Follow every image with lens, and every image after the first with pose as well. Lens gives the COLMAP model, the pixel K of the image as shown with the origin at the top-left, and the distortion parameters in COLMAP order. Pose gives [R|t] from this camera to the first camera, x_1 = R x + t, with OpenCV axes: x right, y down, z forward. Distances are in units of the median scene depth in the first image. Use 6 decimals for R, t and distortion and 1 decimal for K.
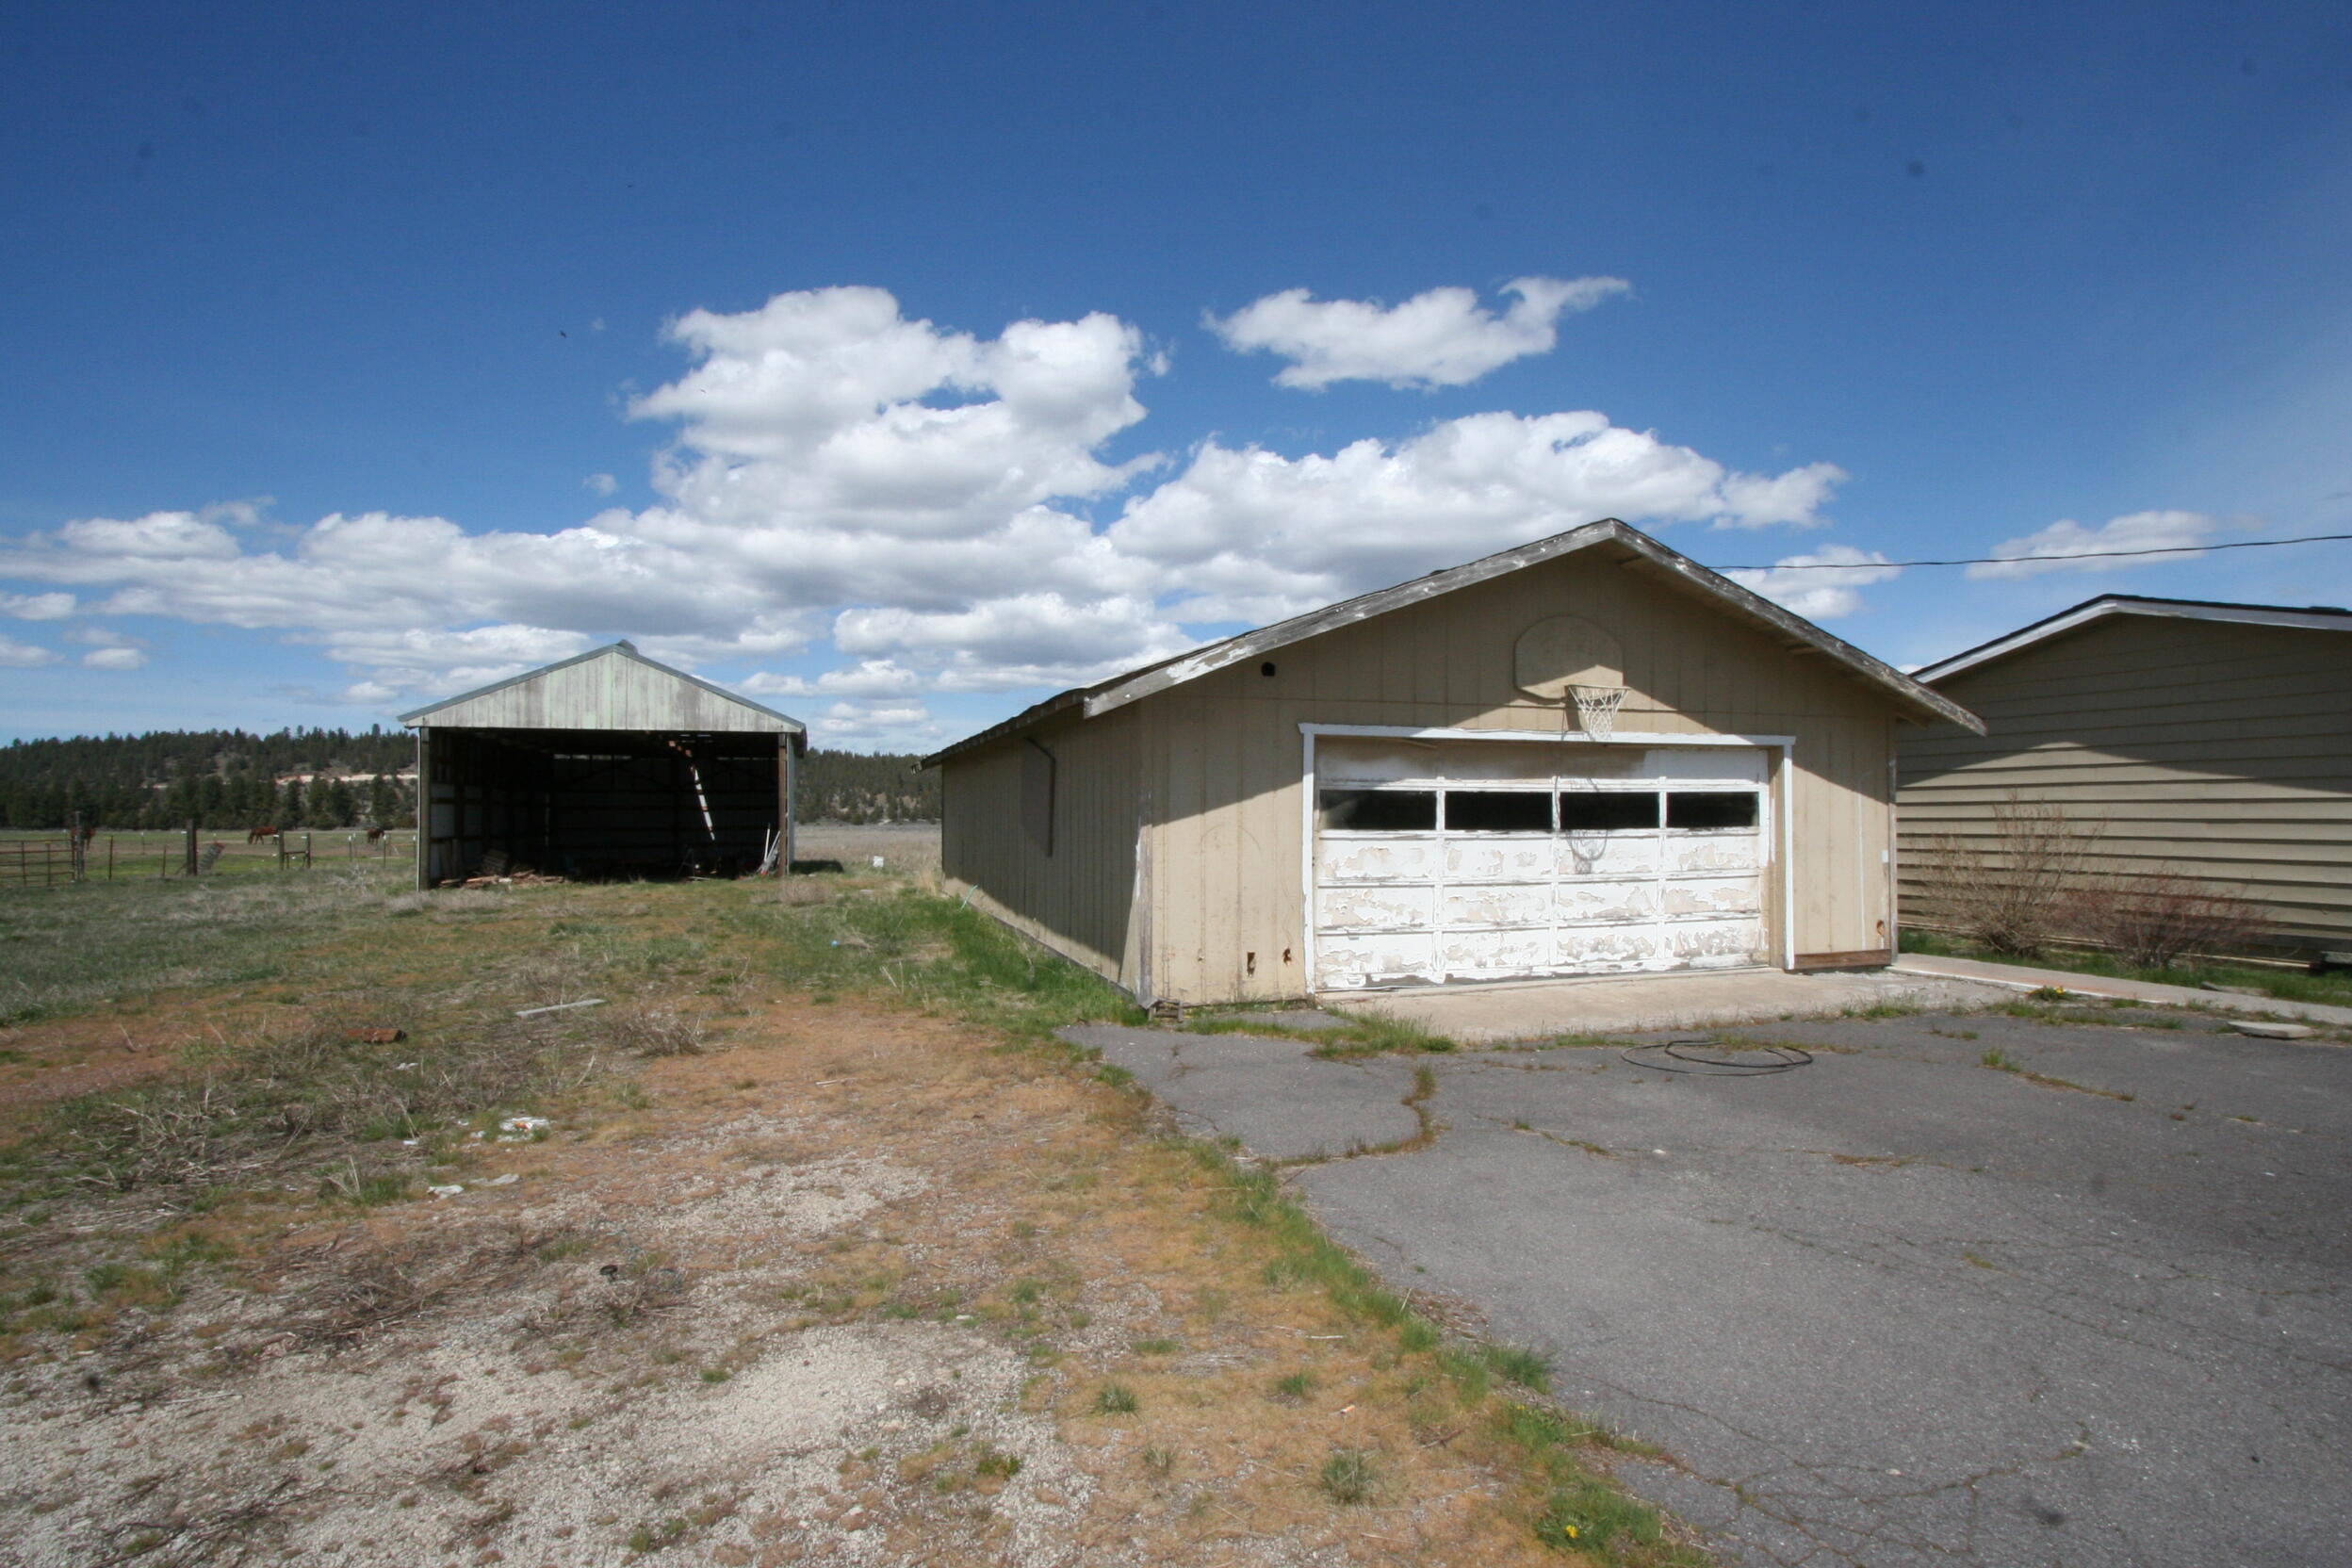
lens RADIAL K [[1107.9, 0, 1171.5], [0, 1107.9, 796.2], [0, 0, 1]] dist [-0.022351, 0.006606]
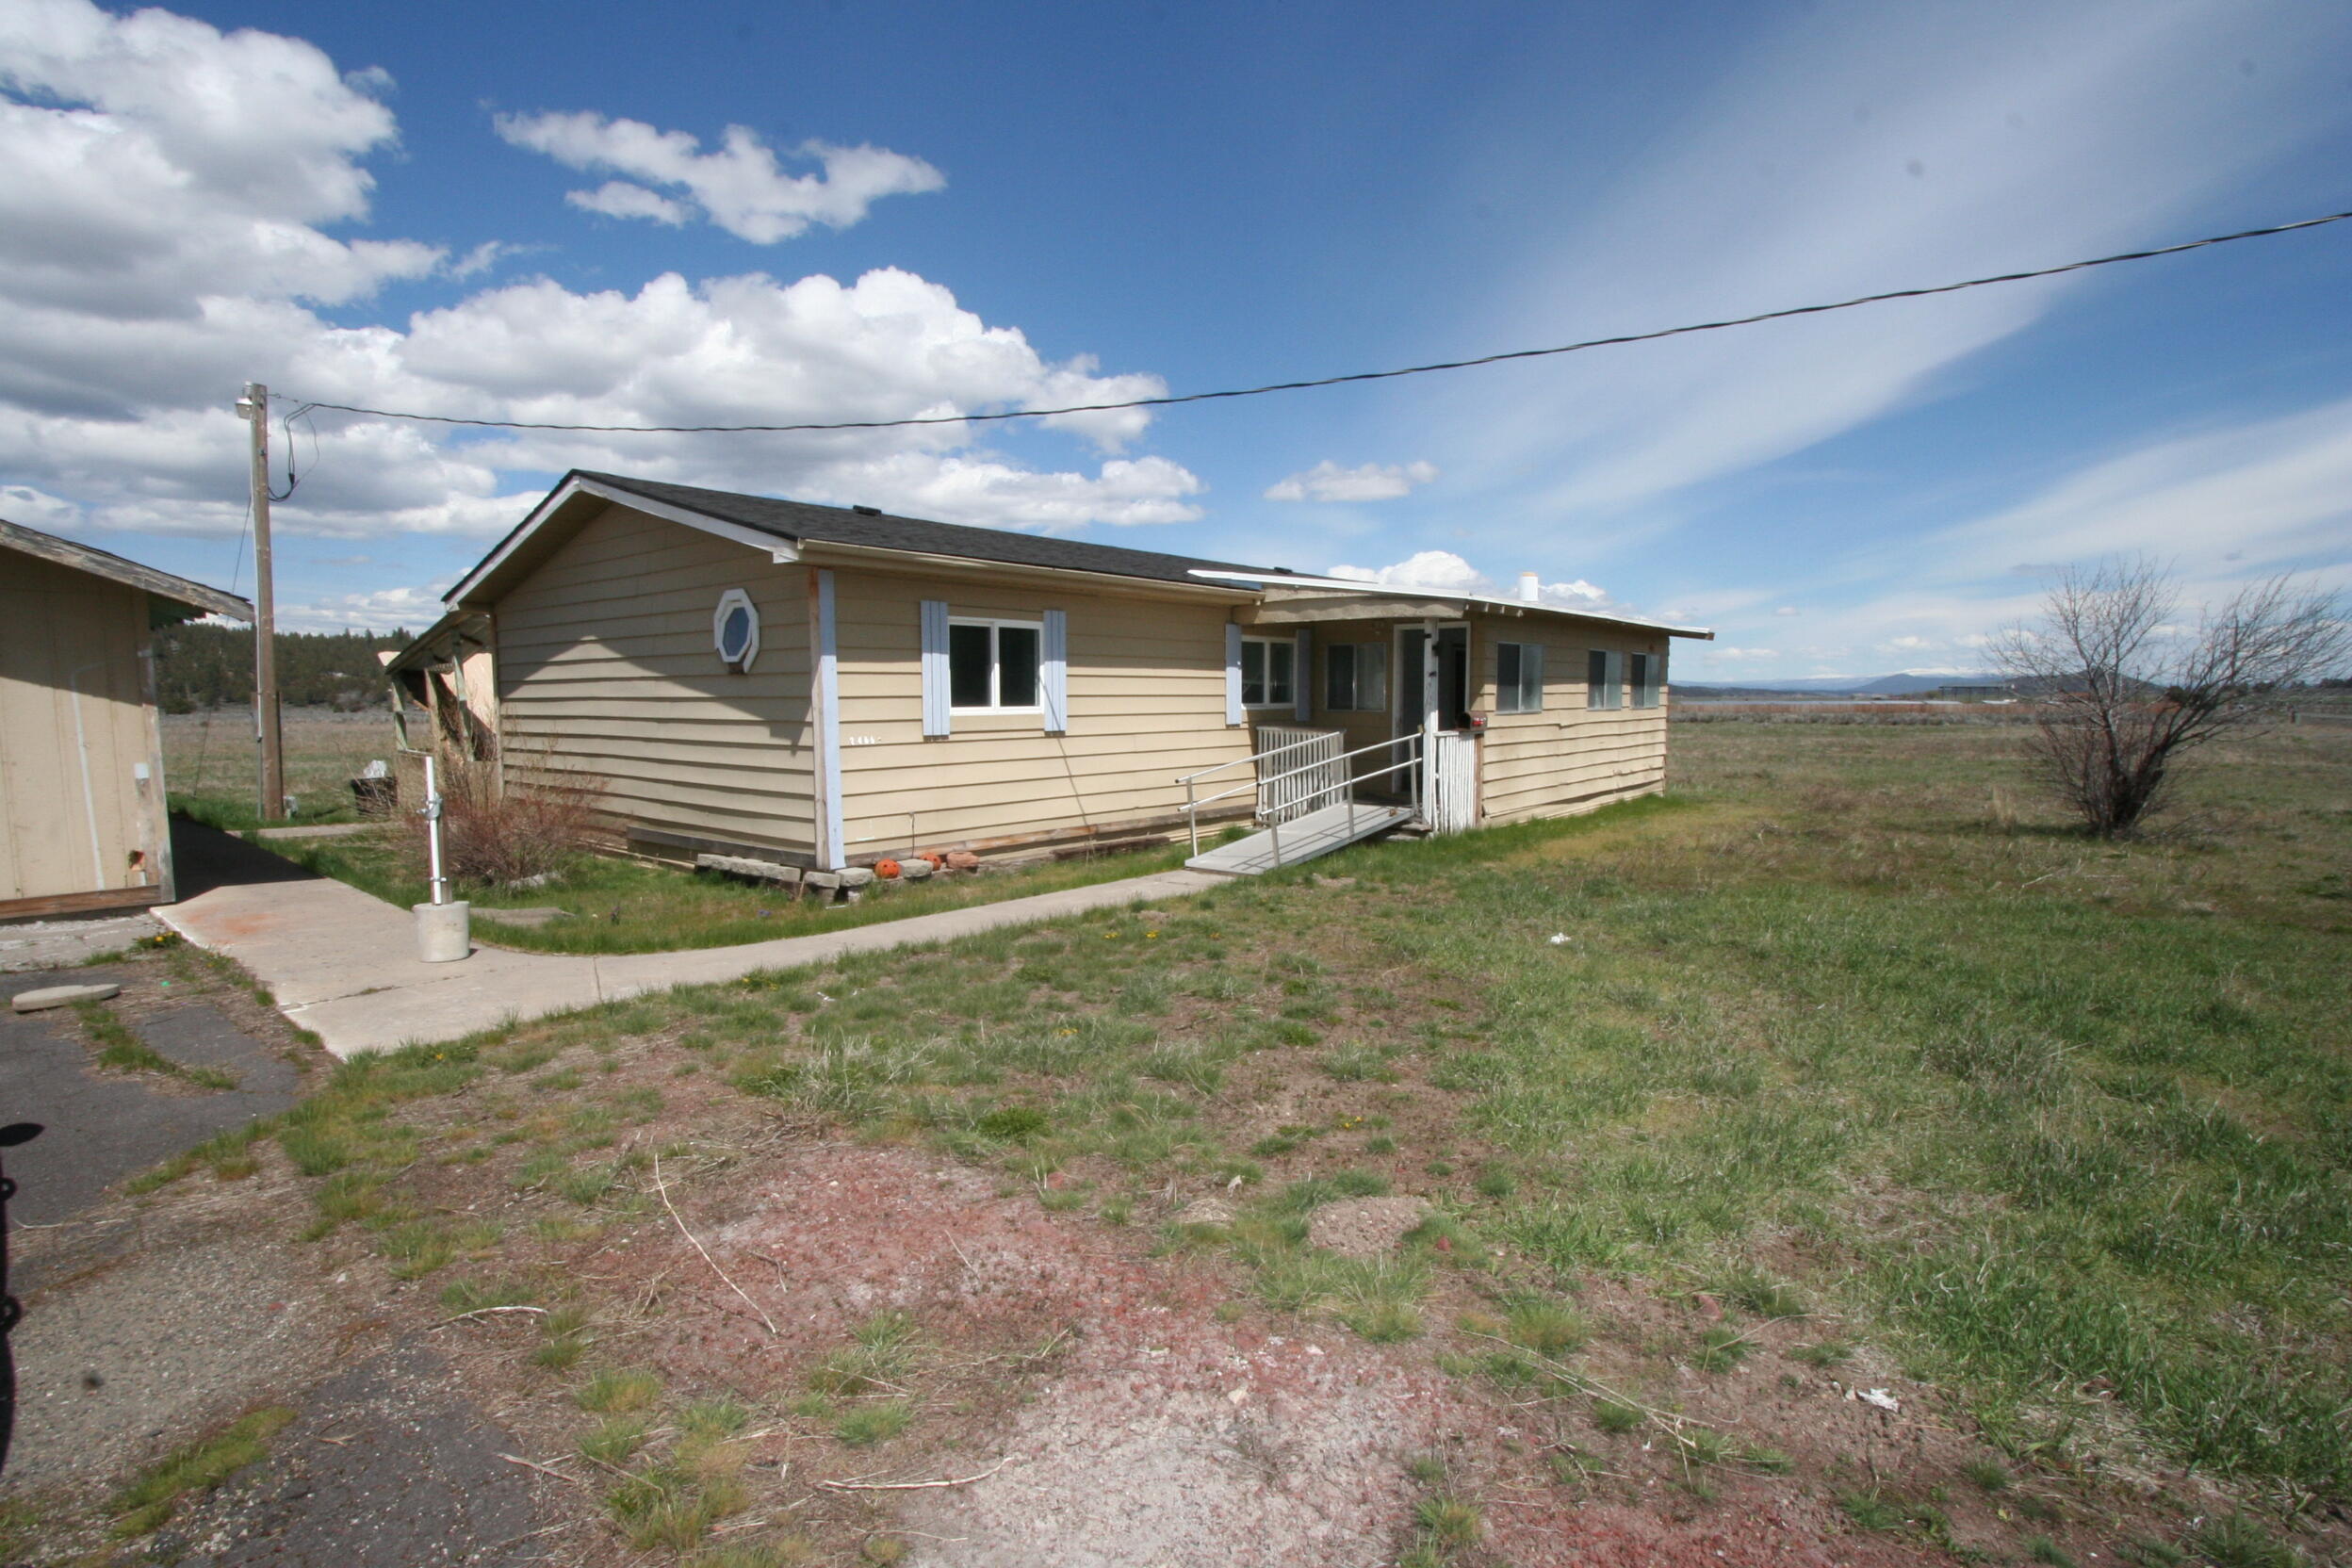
lens RADIAL K [[1107.9, 0, 1171.5], [0, 1107.9, 796.2], [0, 0, 1]] dist [-0.022351, 0.006606]
pose [[0.853563, -0.045536, 0.518995, 0.813075], [-0.008798, 0.994771, 0.101749, -0.012856], [-0.520915, -0.091415, 0.848700, -0.059659]]
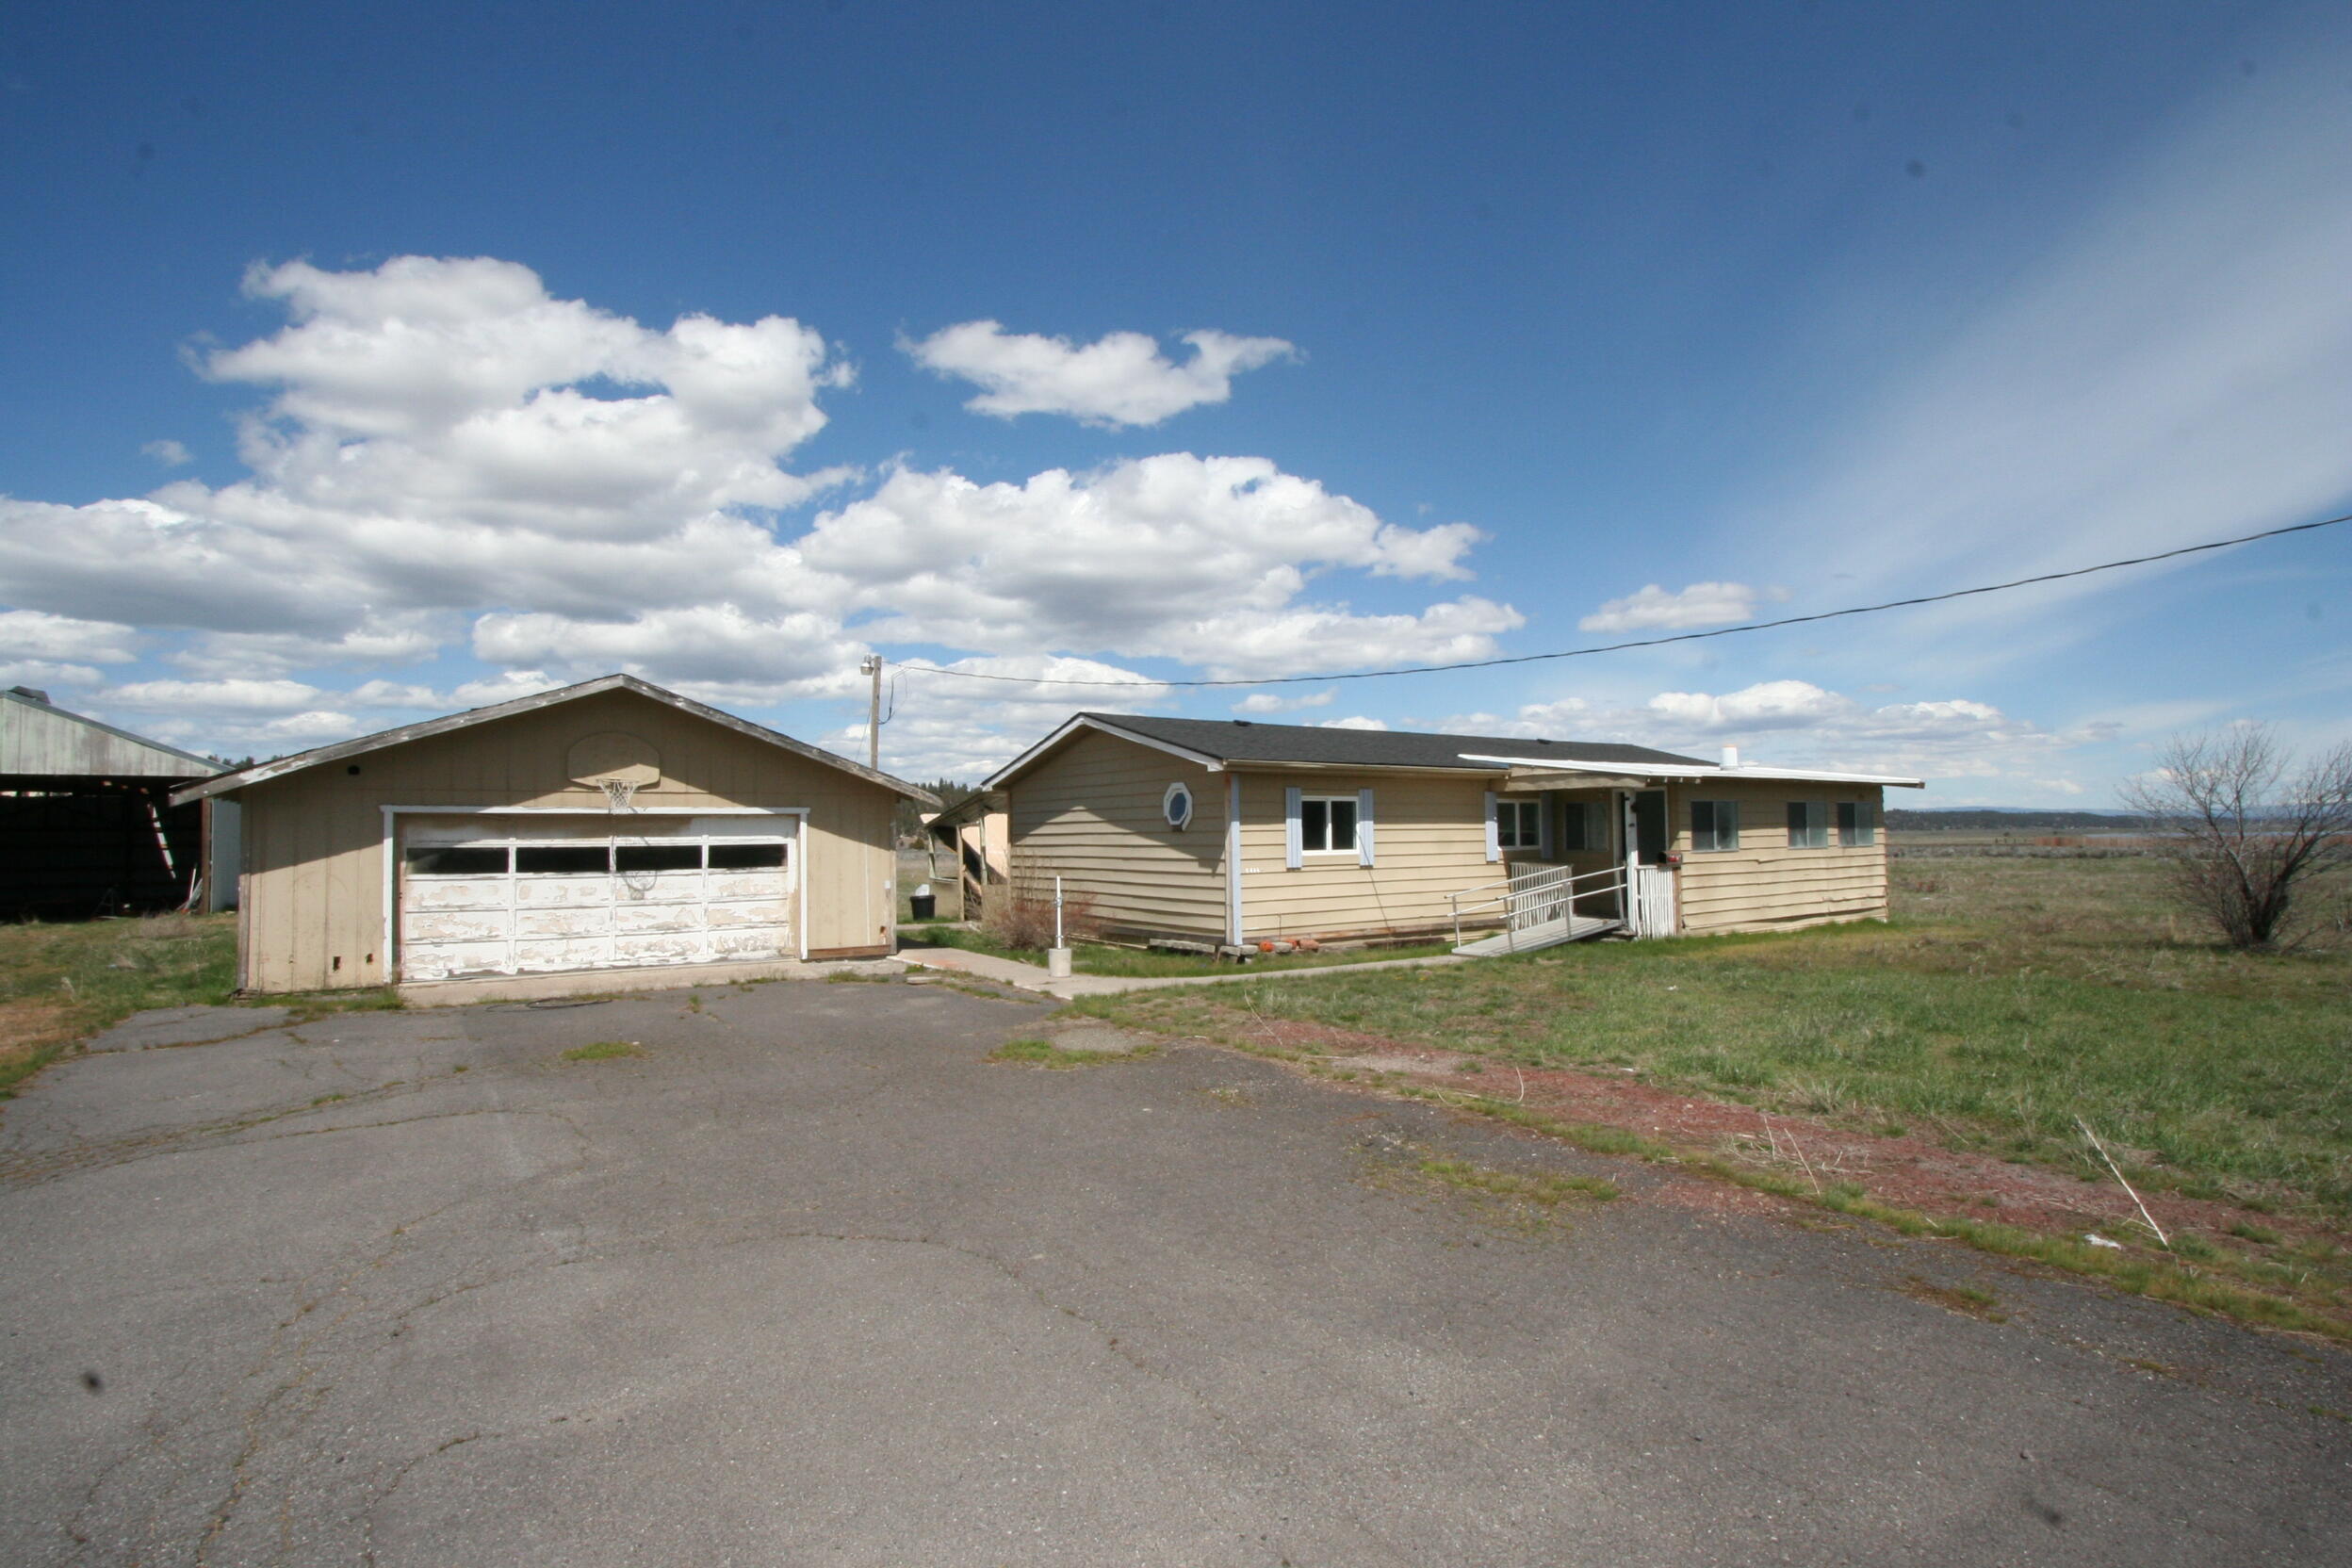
lens RADIAL K [[1107.9, 0, 1171.5], [0, 1107.9, 796.2], [0, 0, 1]] dist [-0.022351, 0.006606]
pose [[0.963825, 0.003371, 0.266514, 0.574452], [0.002453, 0.999766, -0.021516, -0.032200], [-0.266524, 0.021391, 0.963591, -0.561622]]
